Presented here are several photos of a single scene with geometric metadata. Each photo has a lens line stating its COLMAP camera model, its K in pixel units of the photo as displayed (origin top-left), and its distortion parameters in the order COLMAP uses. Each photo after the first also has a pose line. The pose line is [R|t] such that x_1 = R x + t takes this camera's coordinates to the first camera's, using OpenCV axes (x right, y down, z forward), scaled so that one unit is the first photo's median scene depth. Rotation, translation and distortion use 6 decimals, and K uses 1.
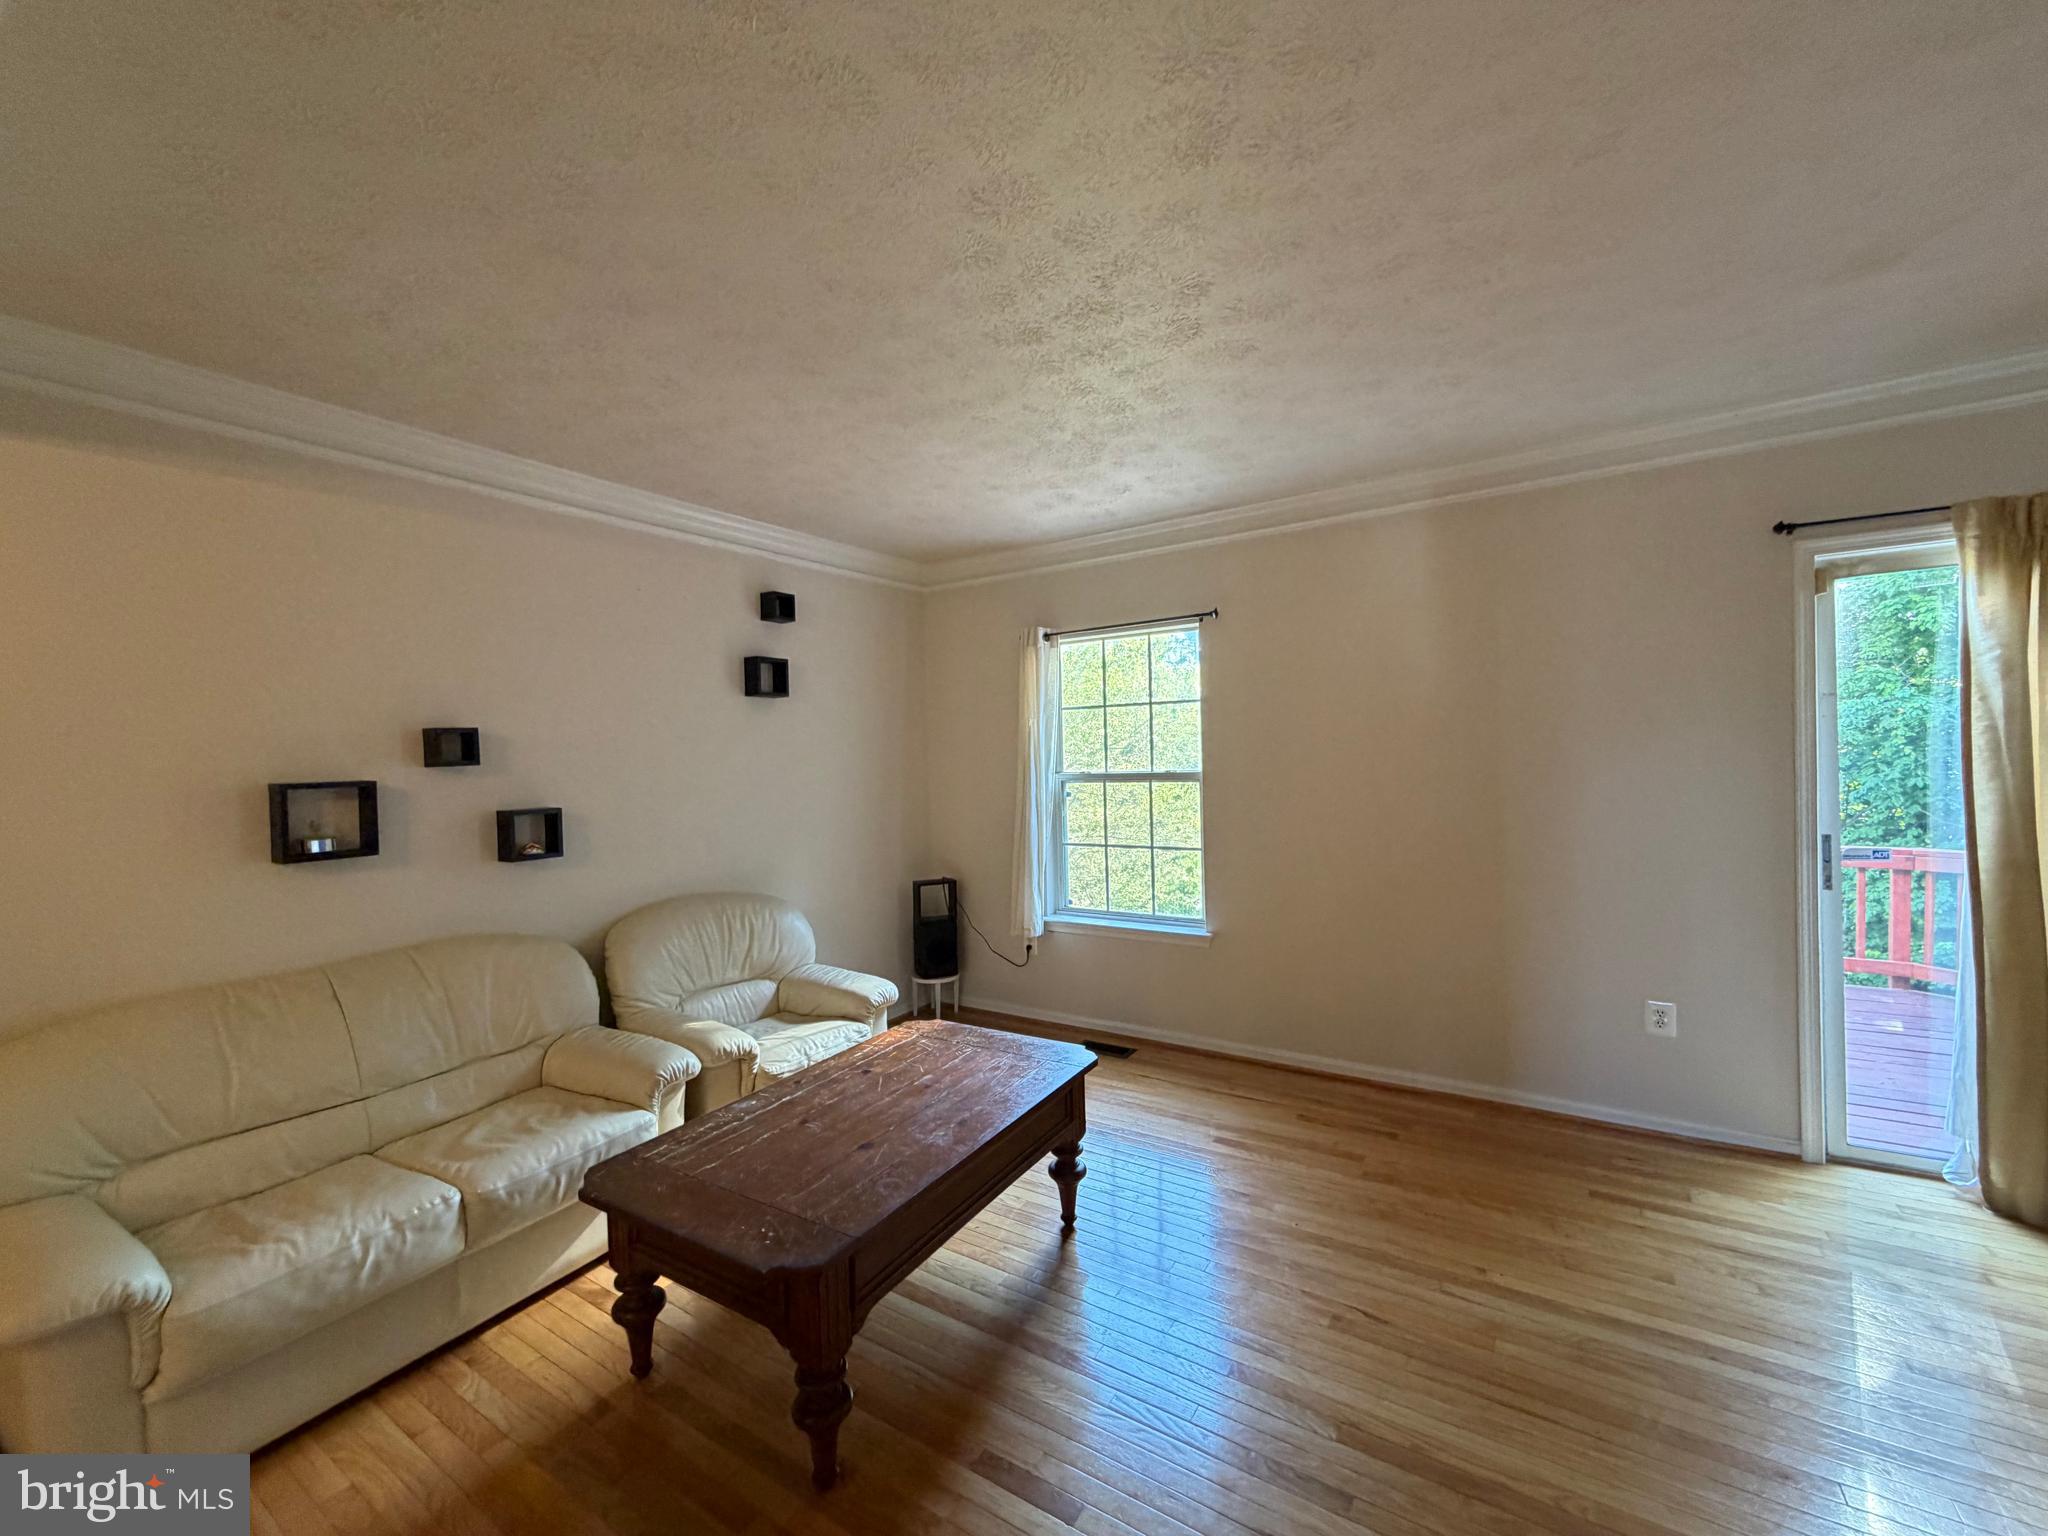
lens RADIAL K [[815.0, 0, 1017.8], [0, 815.0, 768.8], [0, 0, 1]] dist [0.000052, -0.000130]
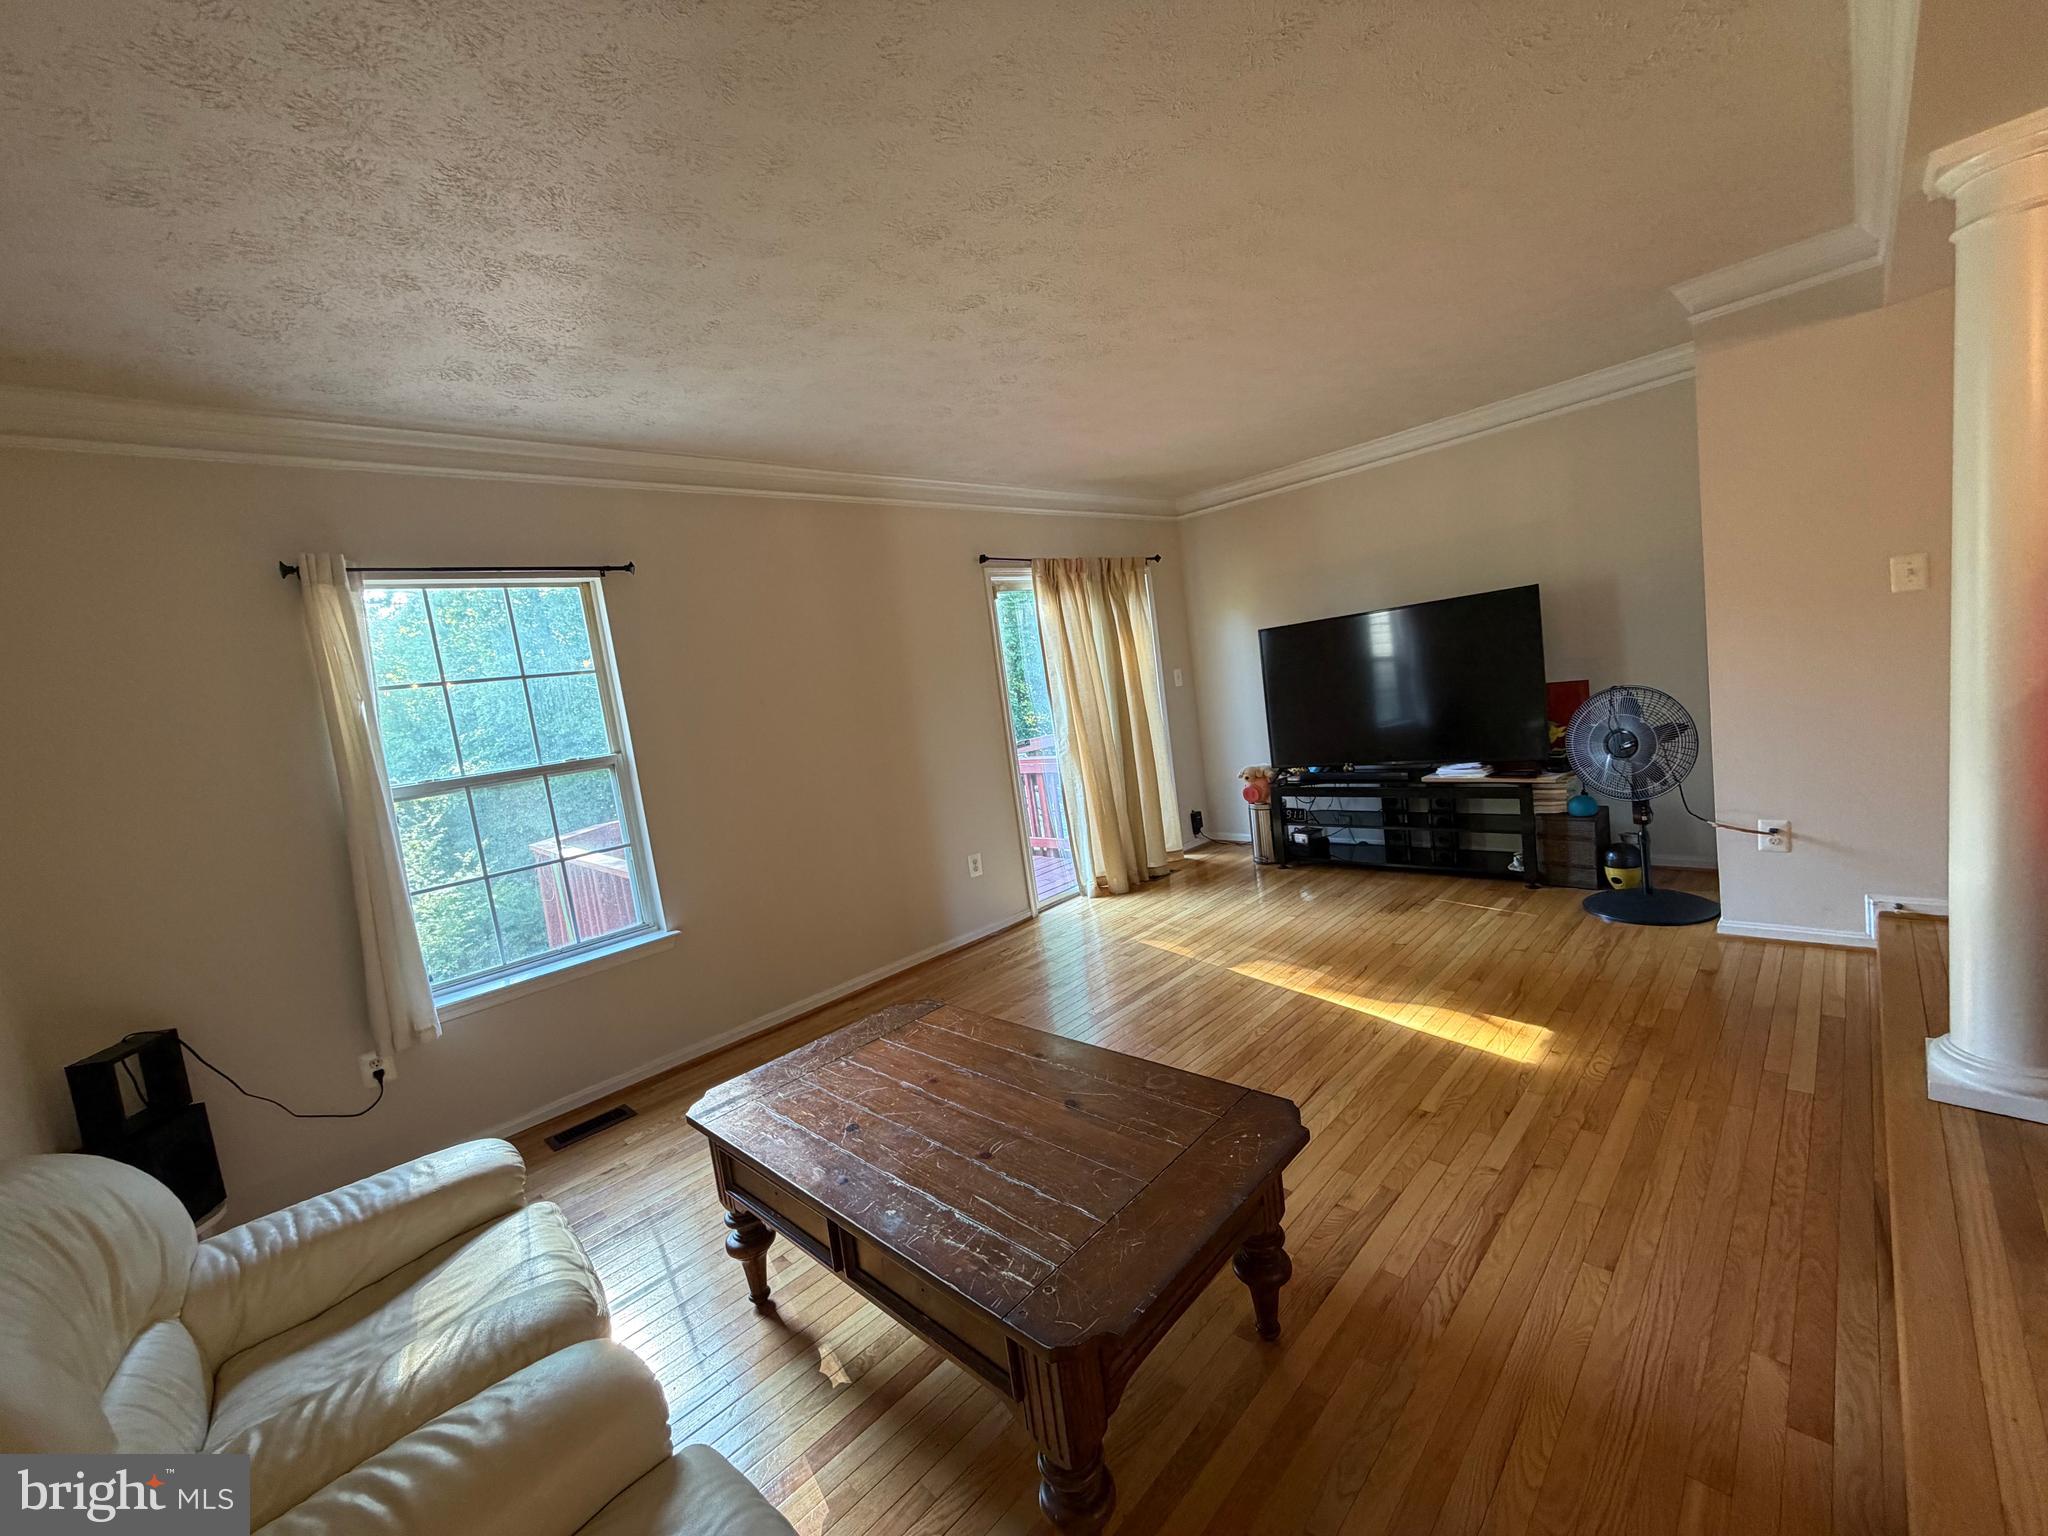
lens RADIAL K [[826.9, 0, 1002.8], [0, 826.9, 778.7], [0, 0, 1]] dist [0.000693, 0.000047]
pose [[0.217846, -0.112299, 0.969501, -0.711286], [0.141537, 0.986492, 0.082464, 0.018941], [-0.965666, 0.119256, 0.230798, 0.562077]]
